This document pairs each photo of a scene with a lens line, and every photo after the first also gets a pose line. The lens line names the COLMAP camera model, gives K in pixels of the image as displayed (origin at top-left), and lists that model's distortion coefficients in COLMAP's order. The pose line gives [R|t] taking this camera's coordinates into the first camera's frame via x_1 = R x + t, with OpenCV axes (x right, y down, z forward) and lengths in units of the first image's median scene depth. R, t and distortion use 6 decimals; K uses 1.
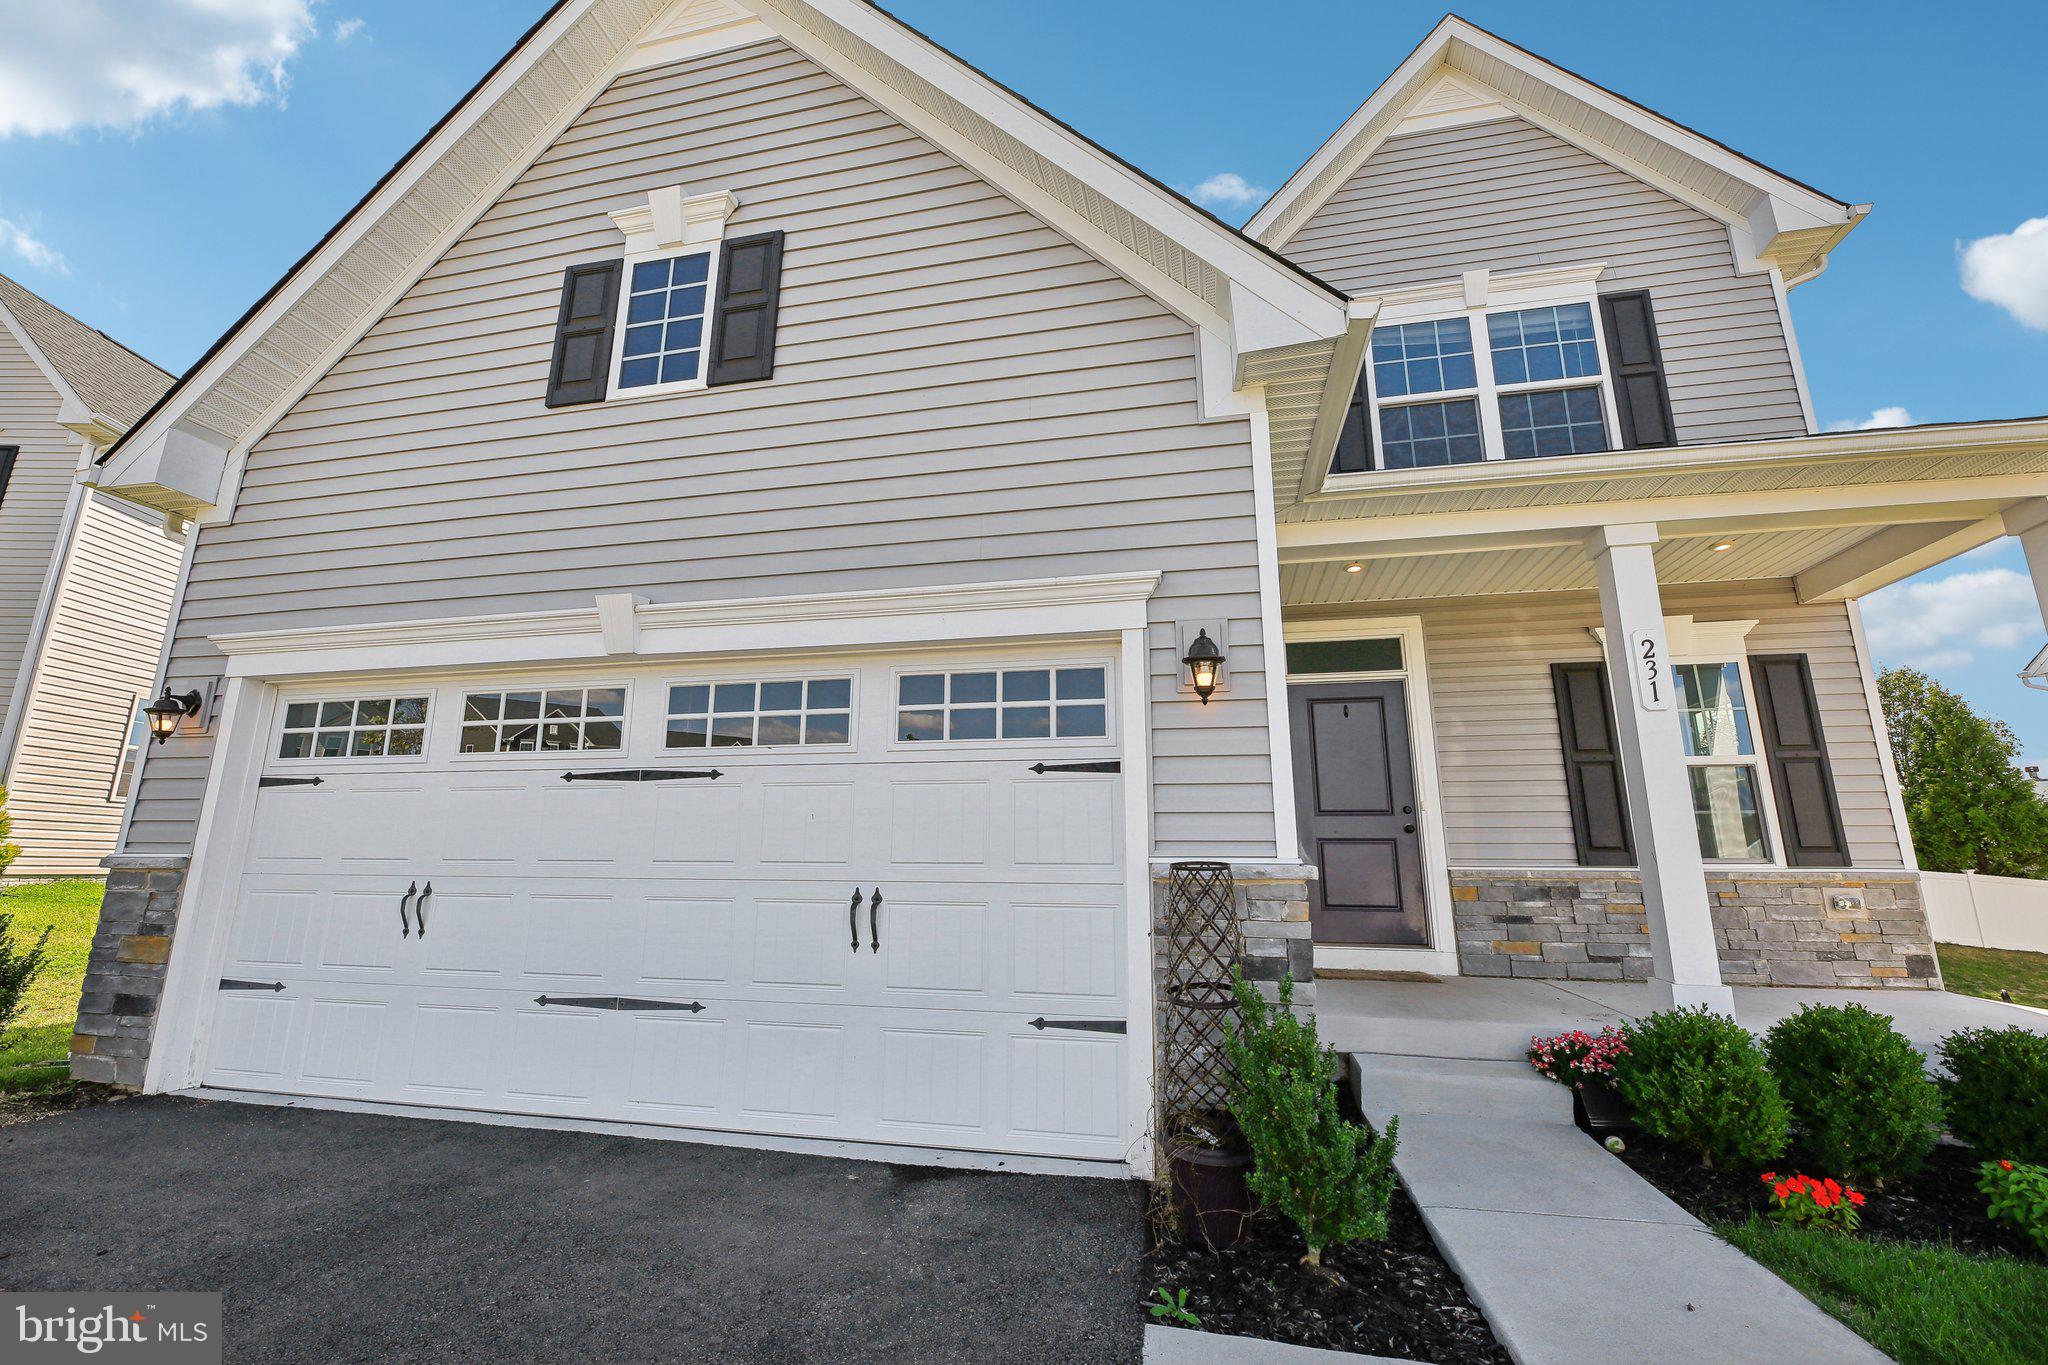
lens RADIAL K [[772.1, 0, 1052.1], [0, 772.1, 673.1], [0, 0, 1]] dist [-0.002347, -0.000278]
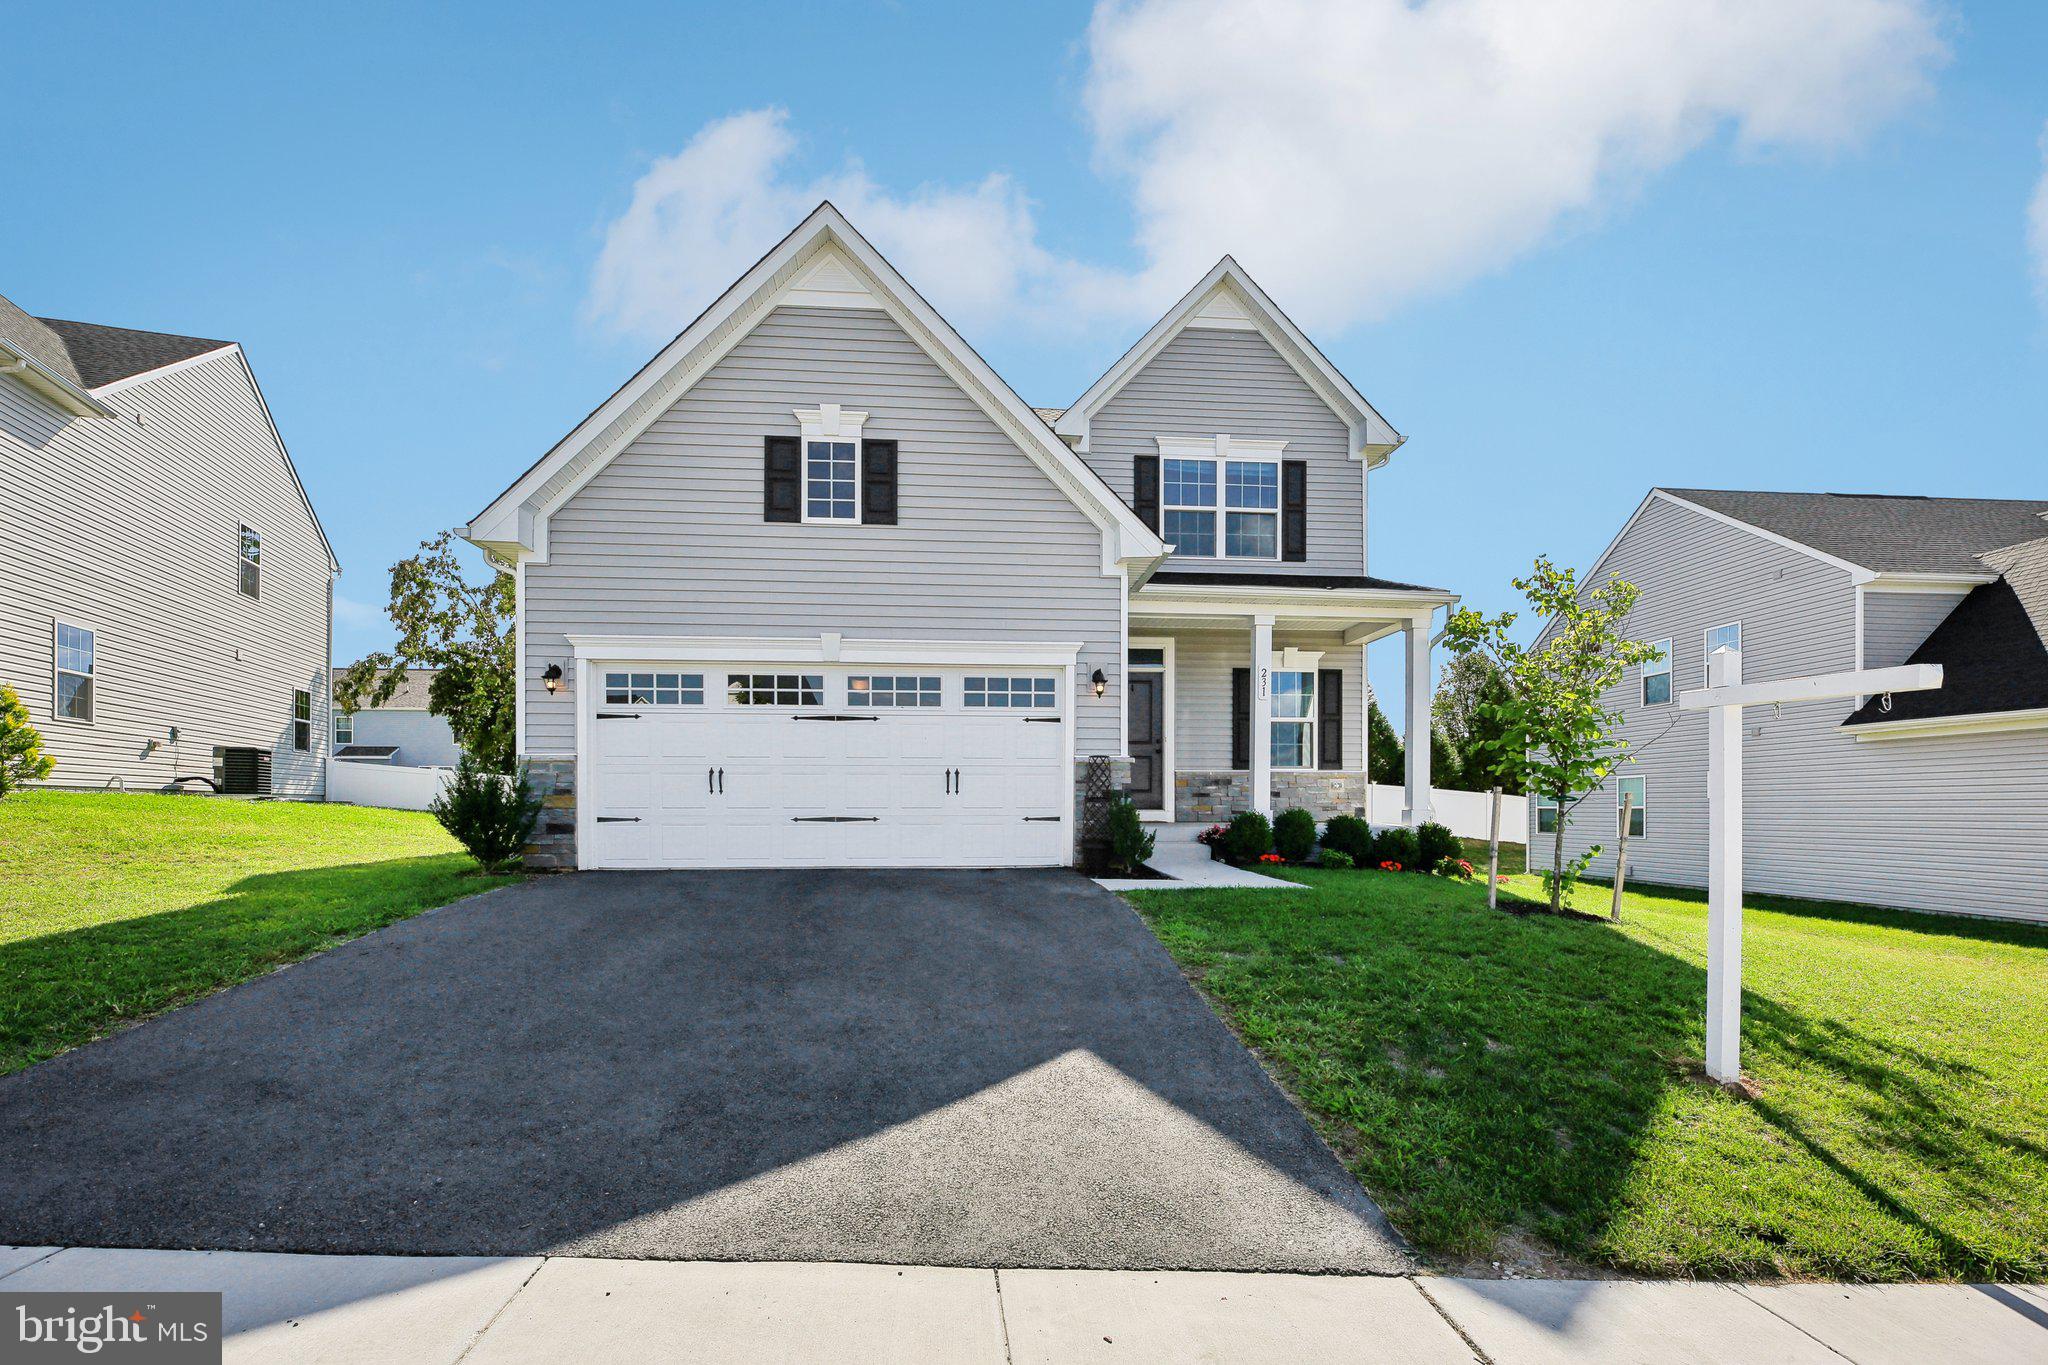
lens RADIAL K [[794.9, 0, 1031.9], [0, 794.9, 775.8], [0, 0, 1]] dist [-0.007573, -0.000269]
pose [[0.957698, 0.001927, 0.287769, -0.596488], [-0.063222, 0.976957, 0.203860, -0.177358], [-0.280745, -0.213429, 0.935751, -1.134685]]
